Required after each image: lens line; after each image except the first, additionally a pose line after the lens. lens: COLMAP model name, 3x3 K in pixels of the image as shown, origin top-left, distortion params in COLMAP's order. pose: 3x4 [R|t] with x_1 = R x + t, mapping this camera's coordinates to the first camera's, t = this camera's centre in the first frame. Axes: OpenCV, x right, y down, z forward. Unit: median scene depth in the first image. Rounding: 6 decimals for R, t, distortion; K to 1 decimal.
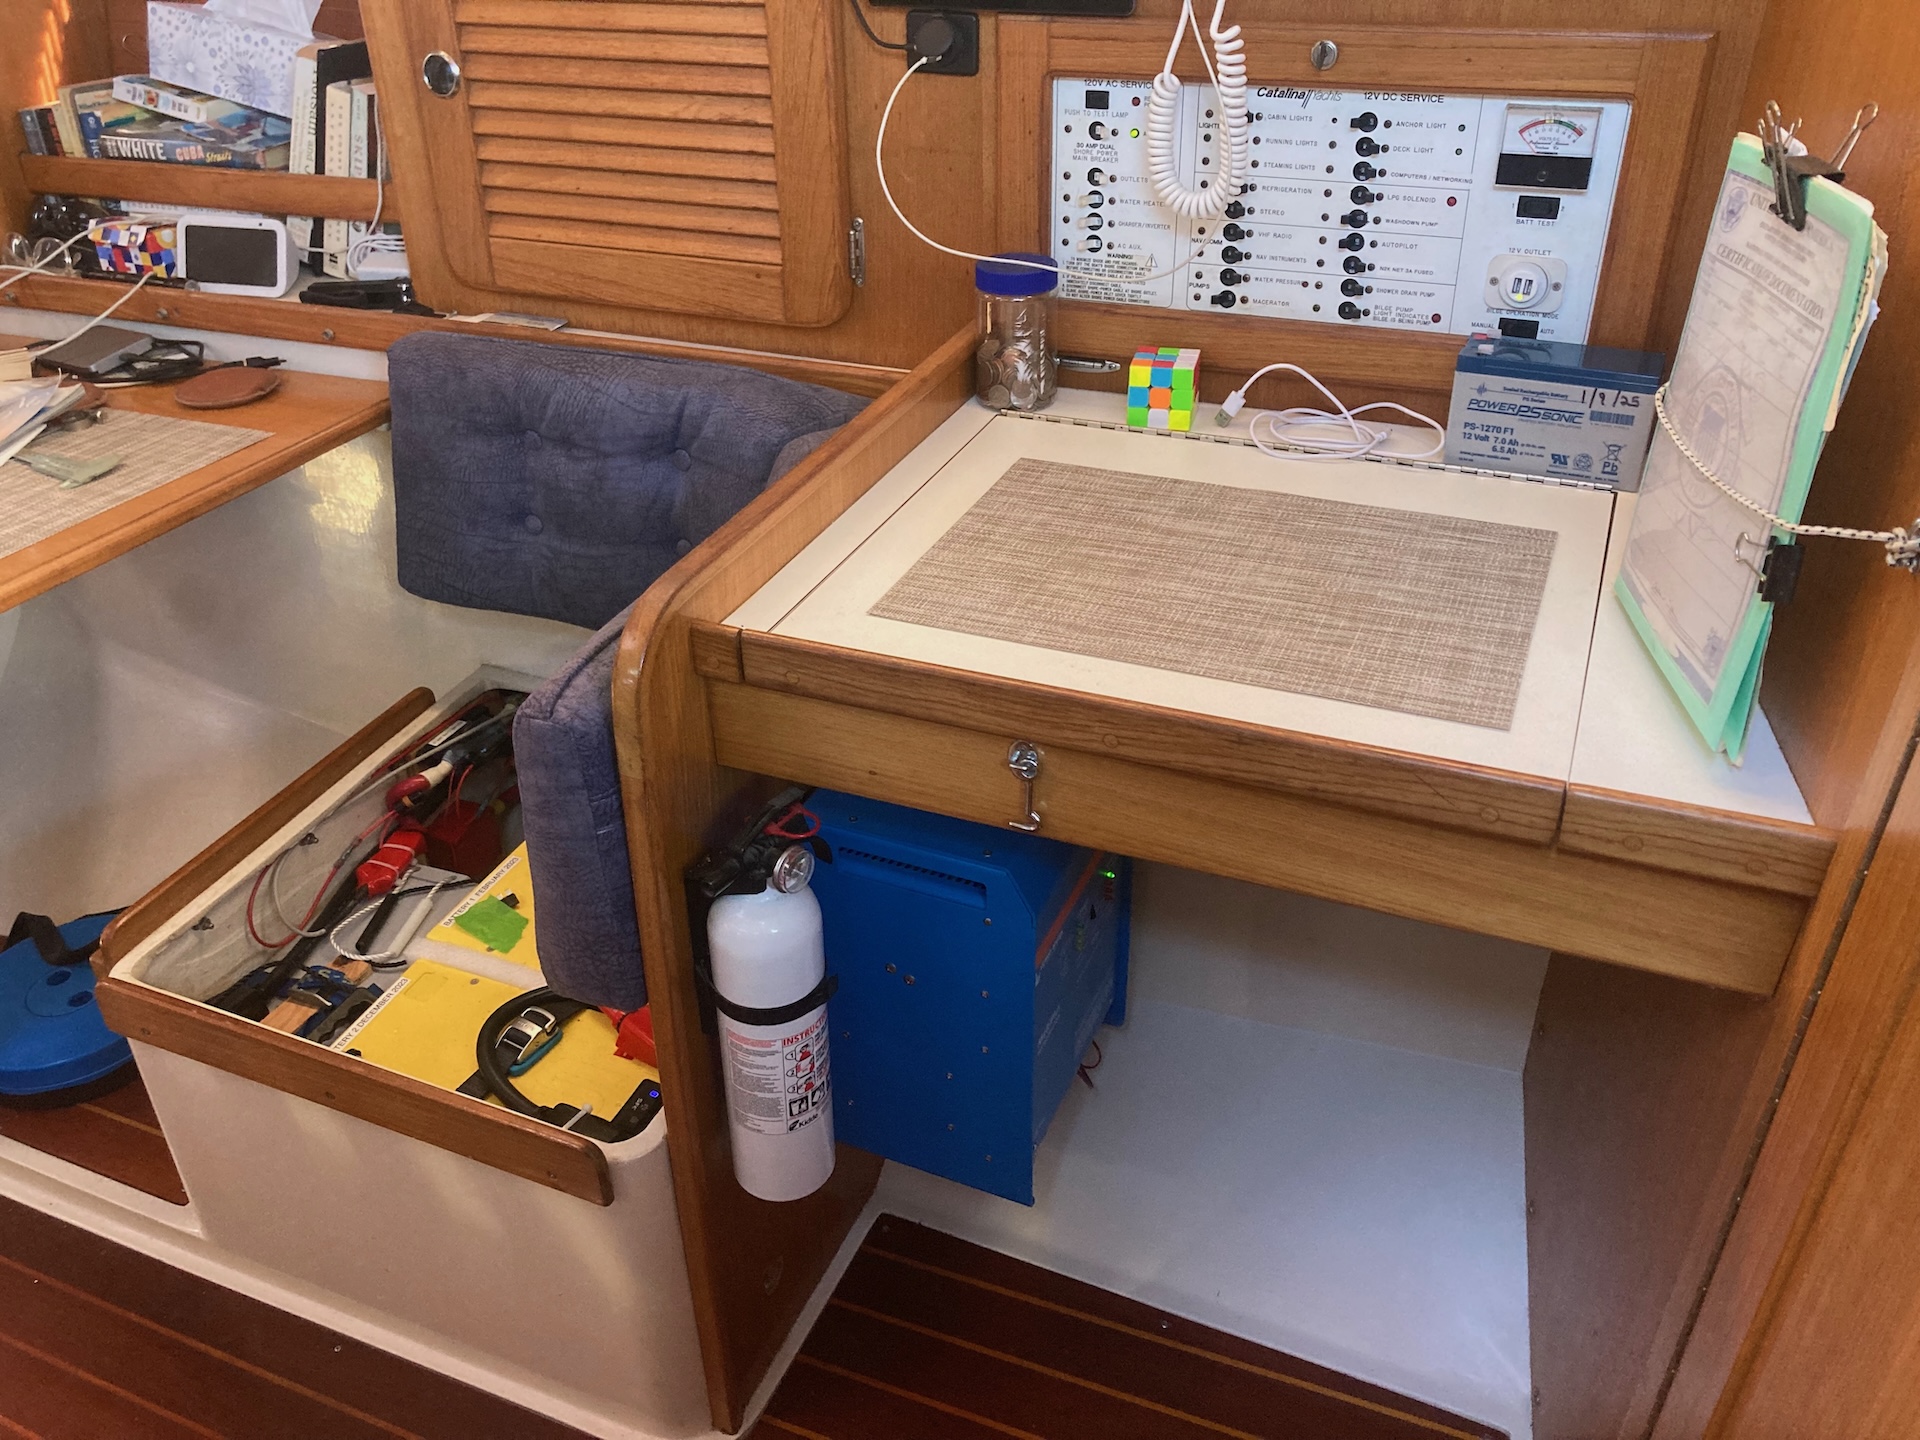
lens RADIAL K [[1550.8, 0, 957.8], [0, 1550.8, 719.9], [0, 0, 1]] dist [0.003128, 0.007089]
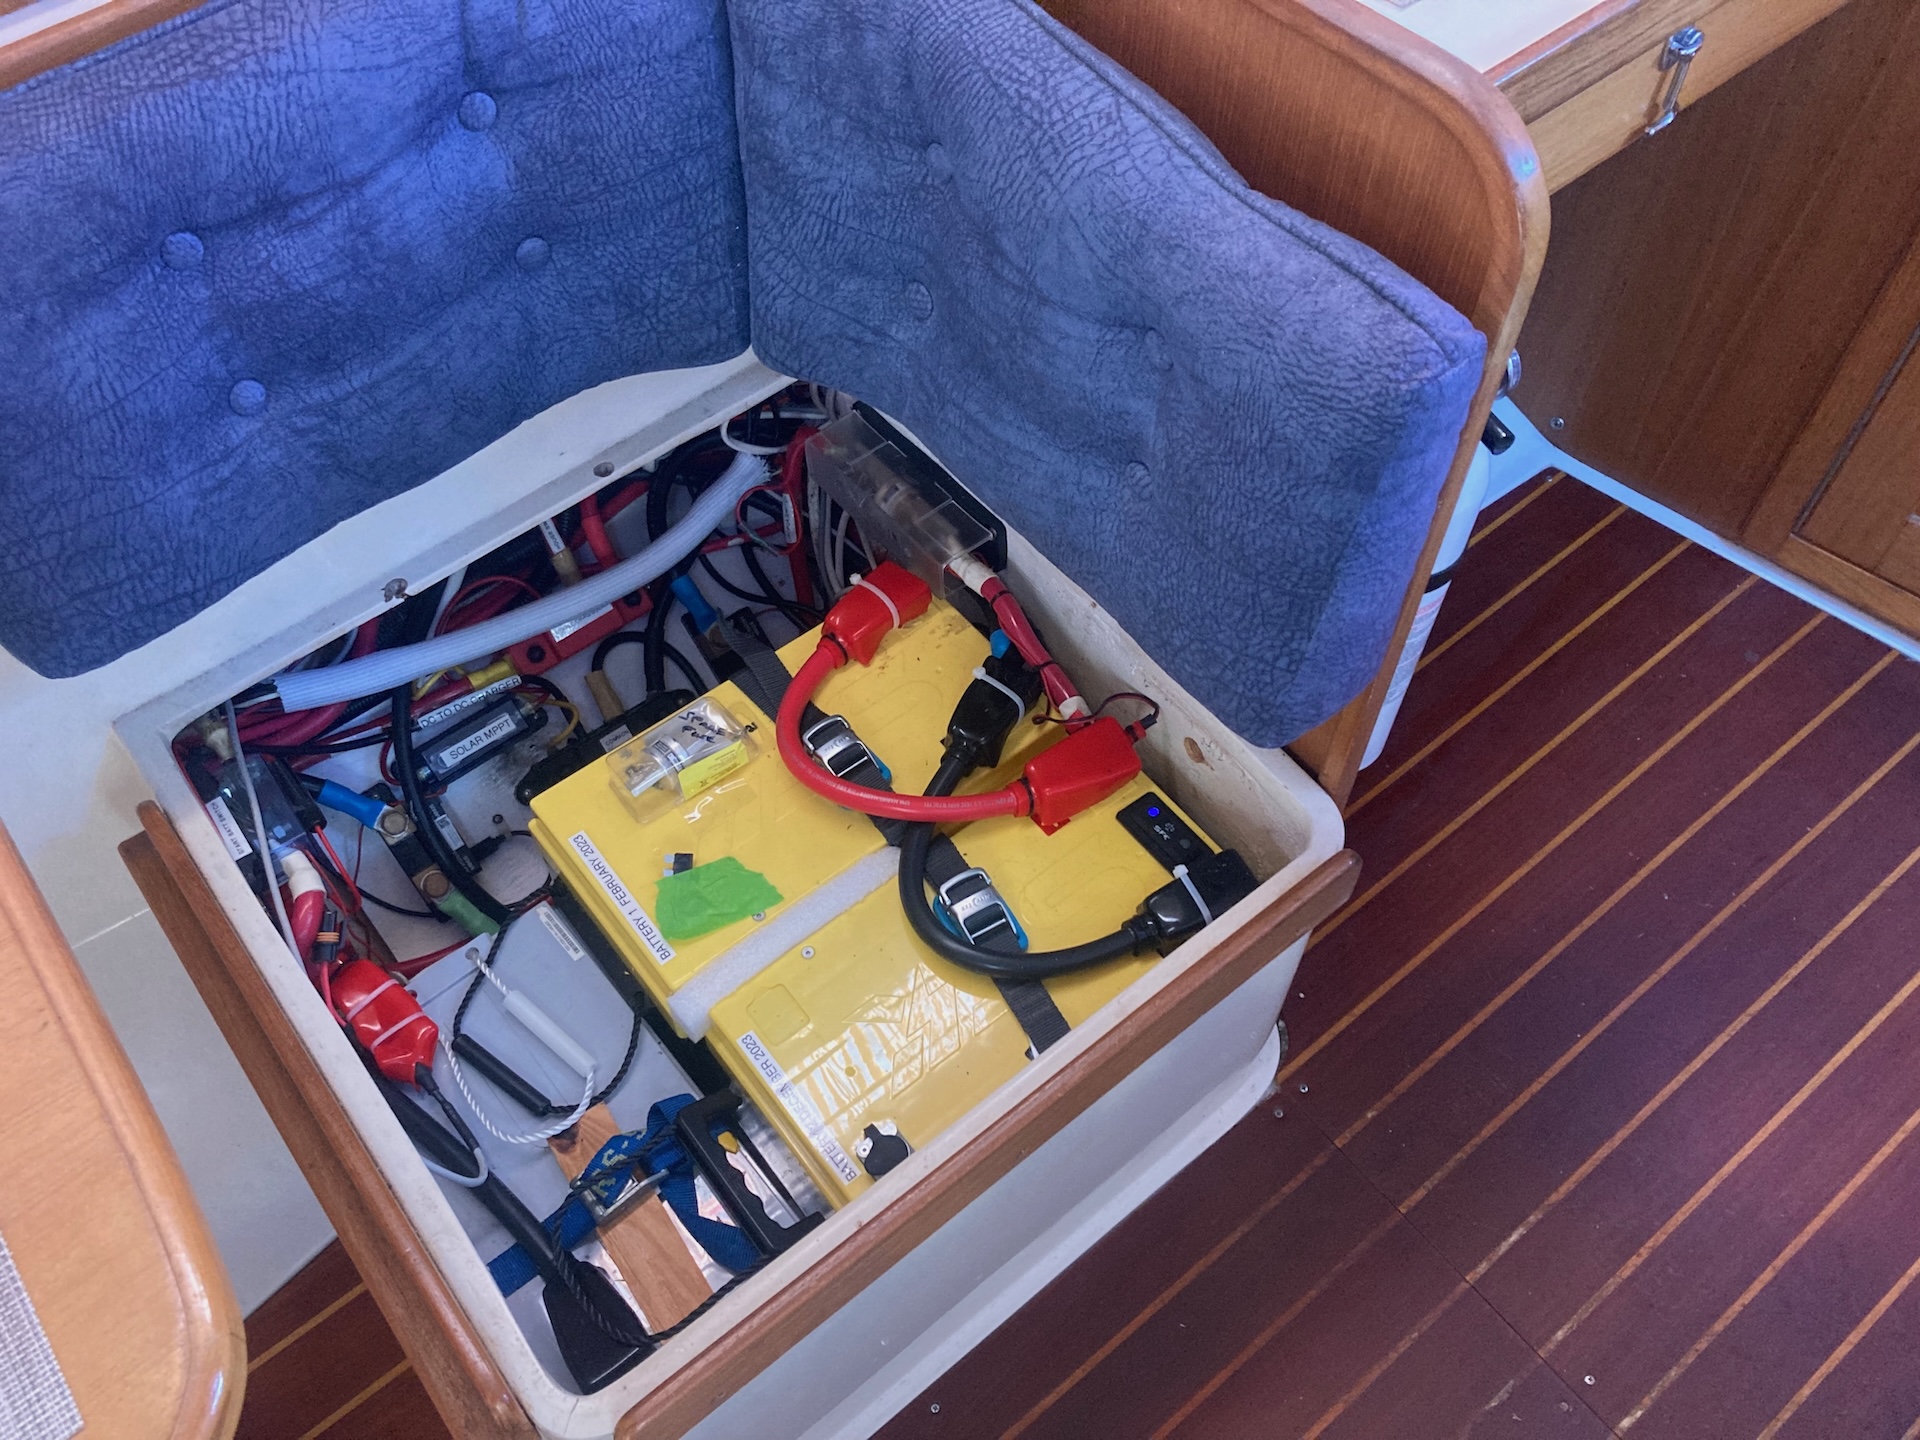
lens RADIAL K [[1550.8, 0, 959.0], [0, 1550.8, 720.4], [0, 0, 1]] dist [0.003128, 0.007089]
pose [[0.478731, -0.719230, 0.503513, -0.530987], [0.479961, 0.694613, 0.535864, -0.228375], [-0.735156, -0.014868, 0.677735, 0.470882]]
